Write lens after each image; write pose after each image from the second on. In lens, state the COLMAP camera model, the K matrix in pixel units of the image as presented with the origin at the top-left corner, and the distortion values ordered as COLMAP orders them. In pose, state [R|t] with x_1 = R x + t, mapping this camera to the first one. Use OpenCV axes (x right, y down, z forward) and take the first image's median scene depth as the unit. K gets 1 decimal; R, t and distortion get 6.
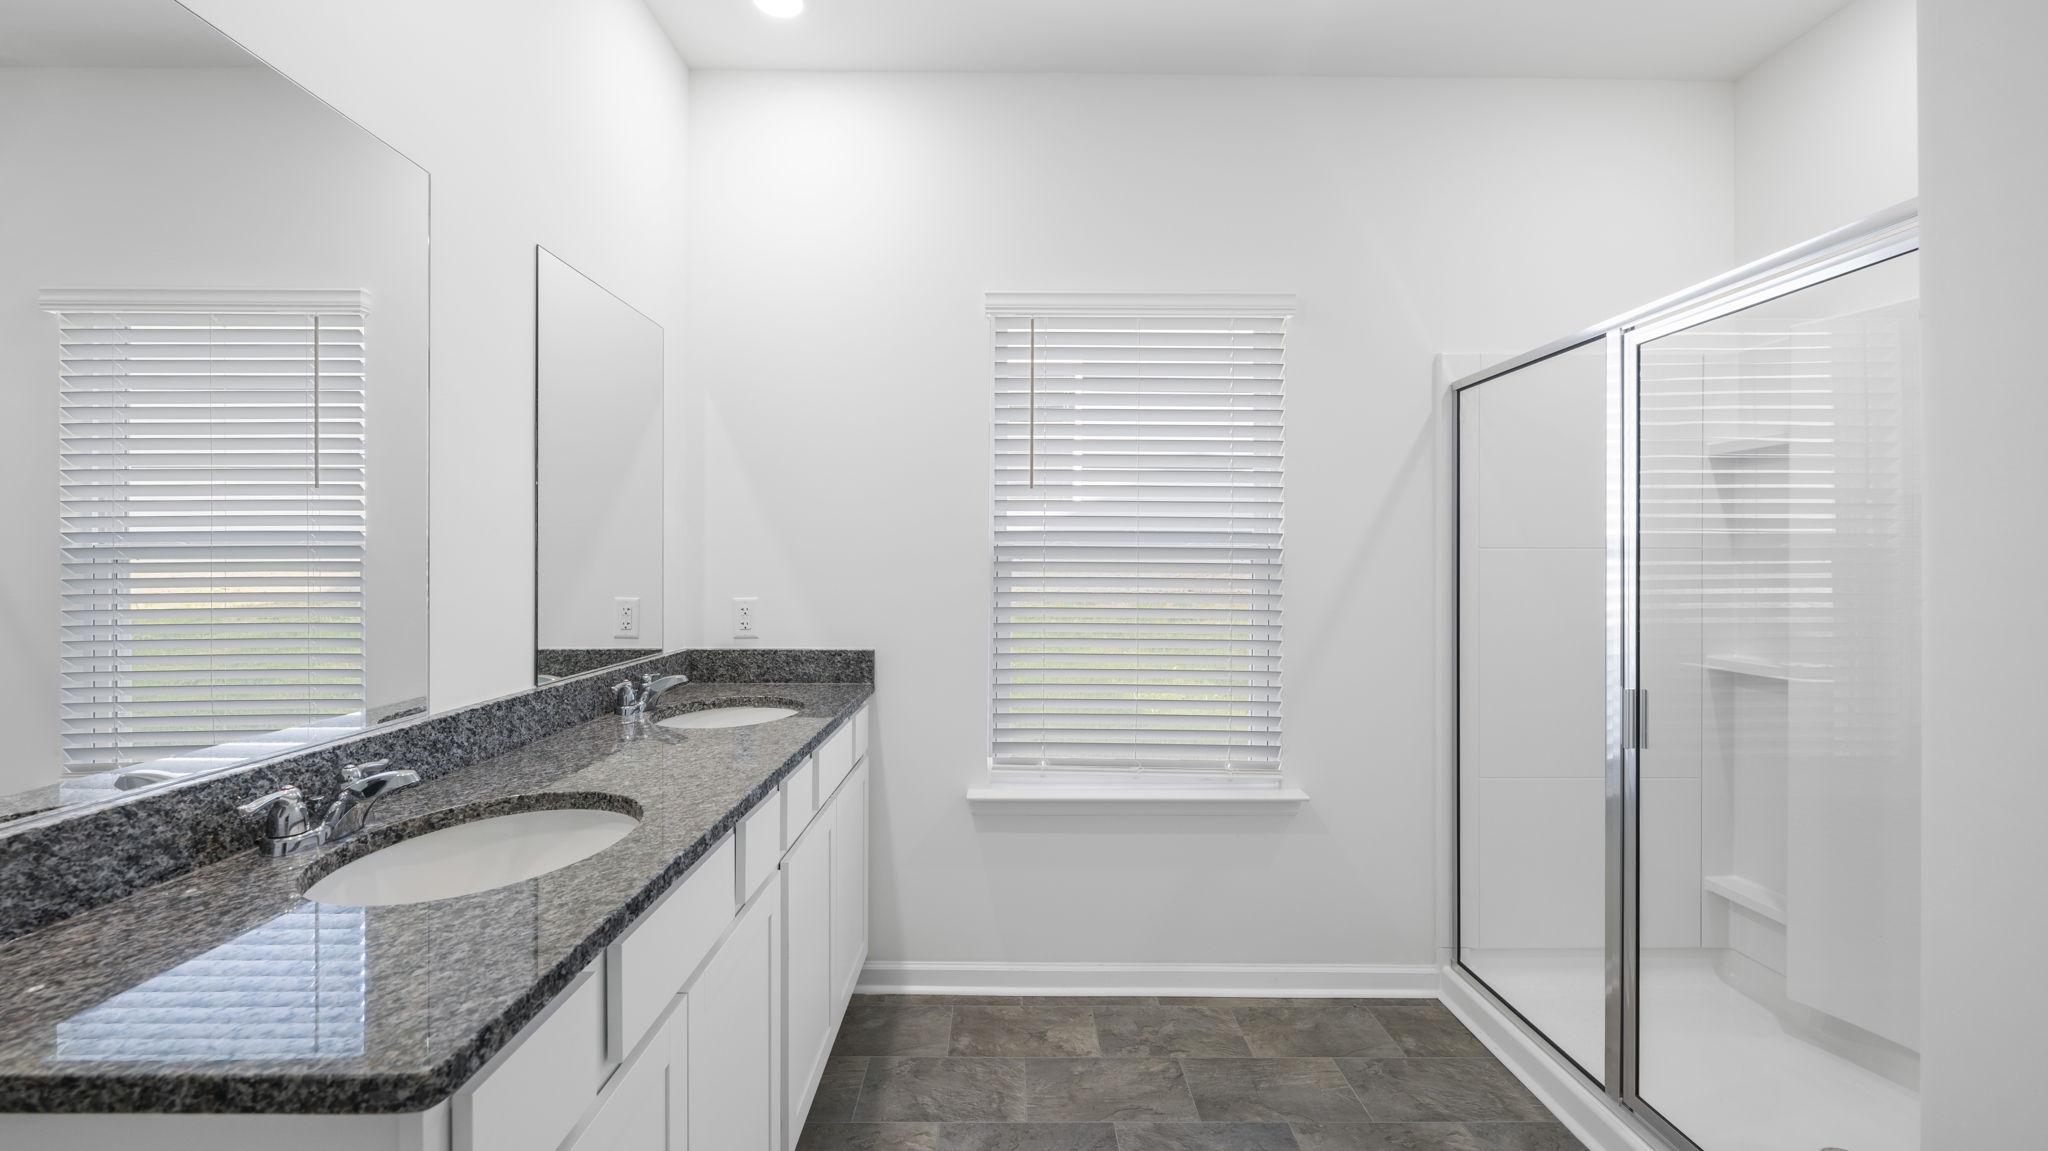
lens RADIAL K [[821.6, 0, 1020.9], [0, 821.6, 565.0], [0, 0, 1]] dist [0.002983, -0.000736]
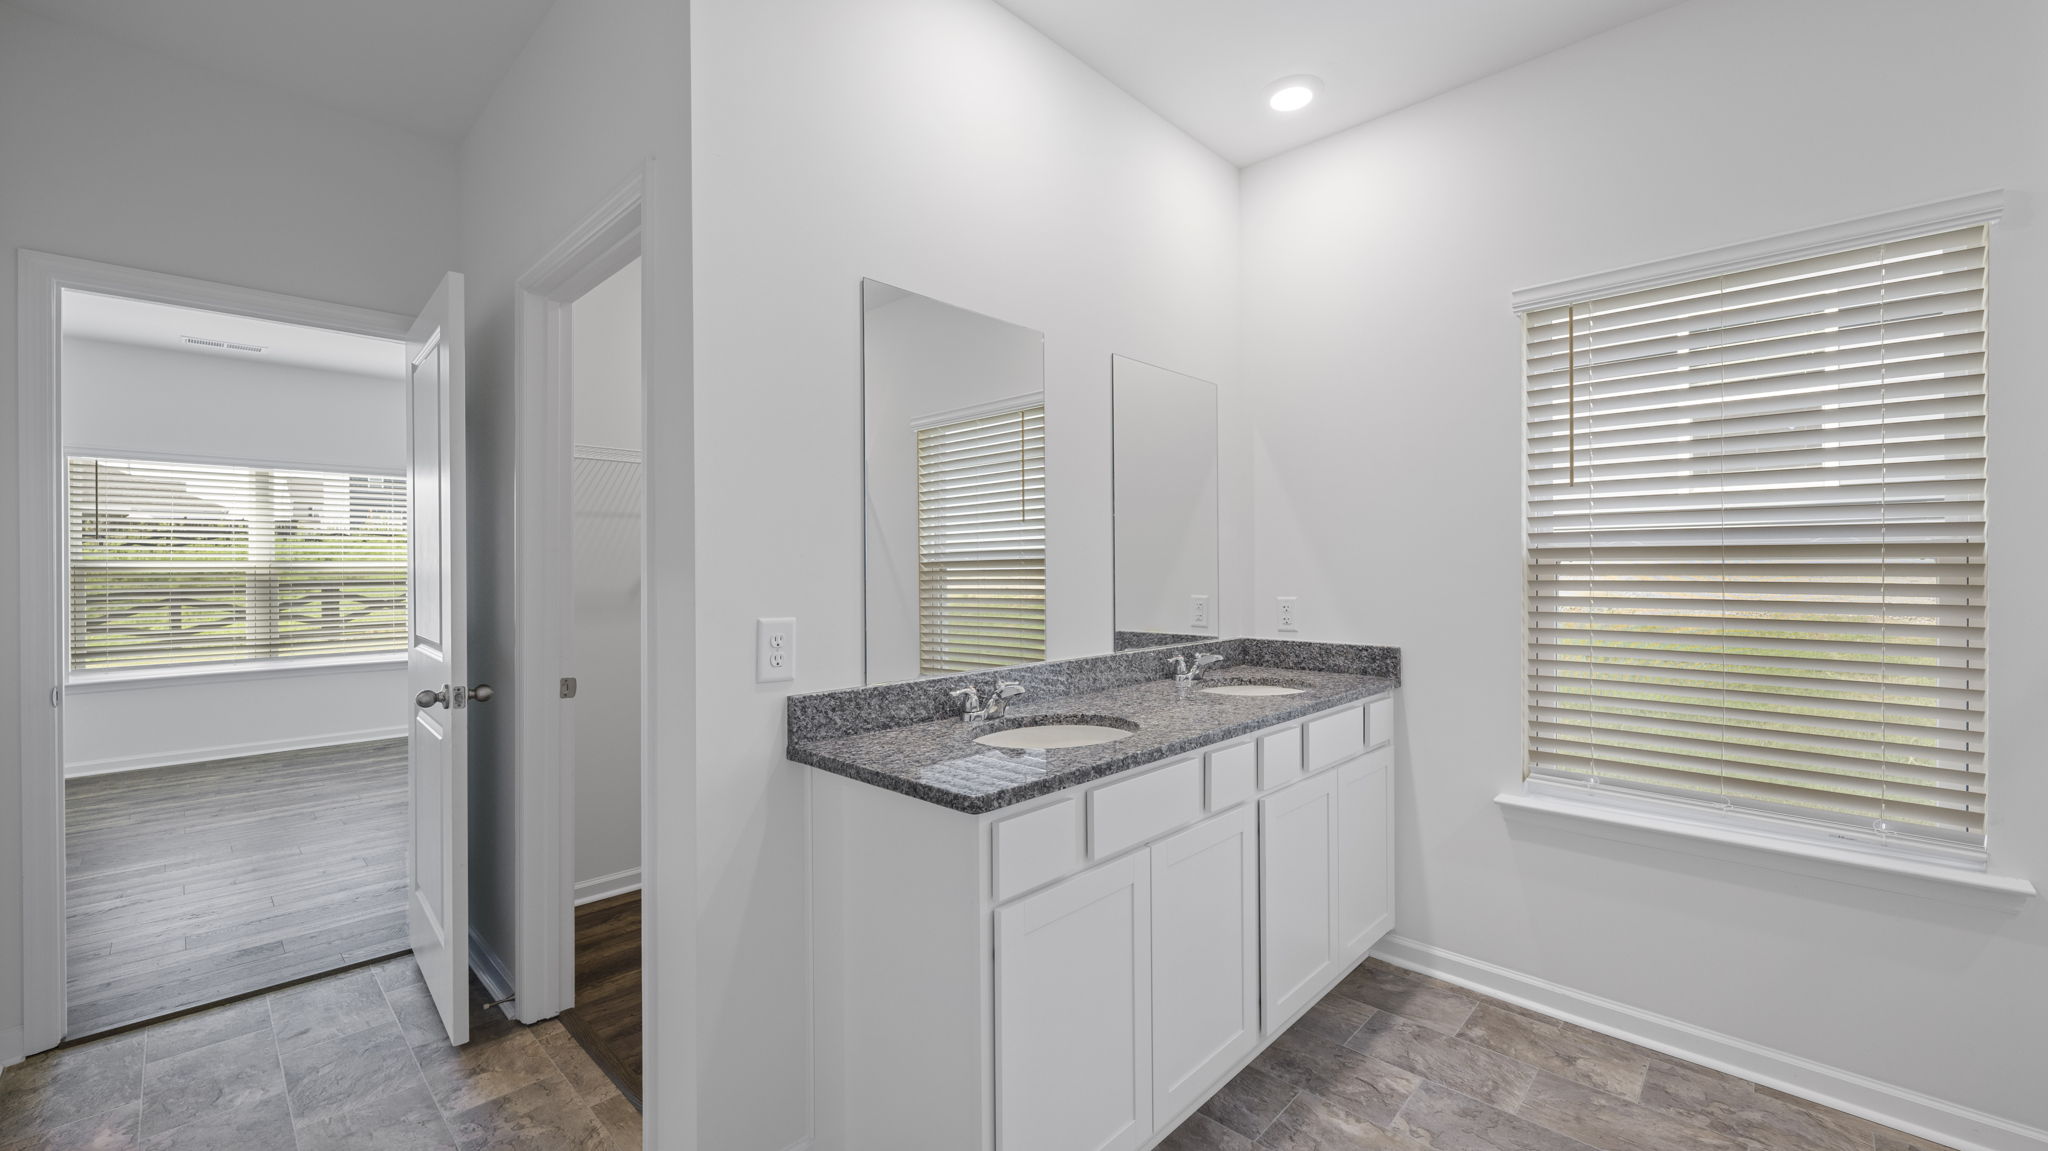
lens RADIAL K [[821.6, 0, 1025.2], [0, 821.6, 575.7], [0, 0, 1]] dist [0.002983, -0.000736]
pose [[0.721489, -0.001085, -0.692425, 0.252199], [0.004894, 0.999982, 0.003533, 0.002919], [0.692409, -0.005937, 0.721481, -0.138046]]
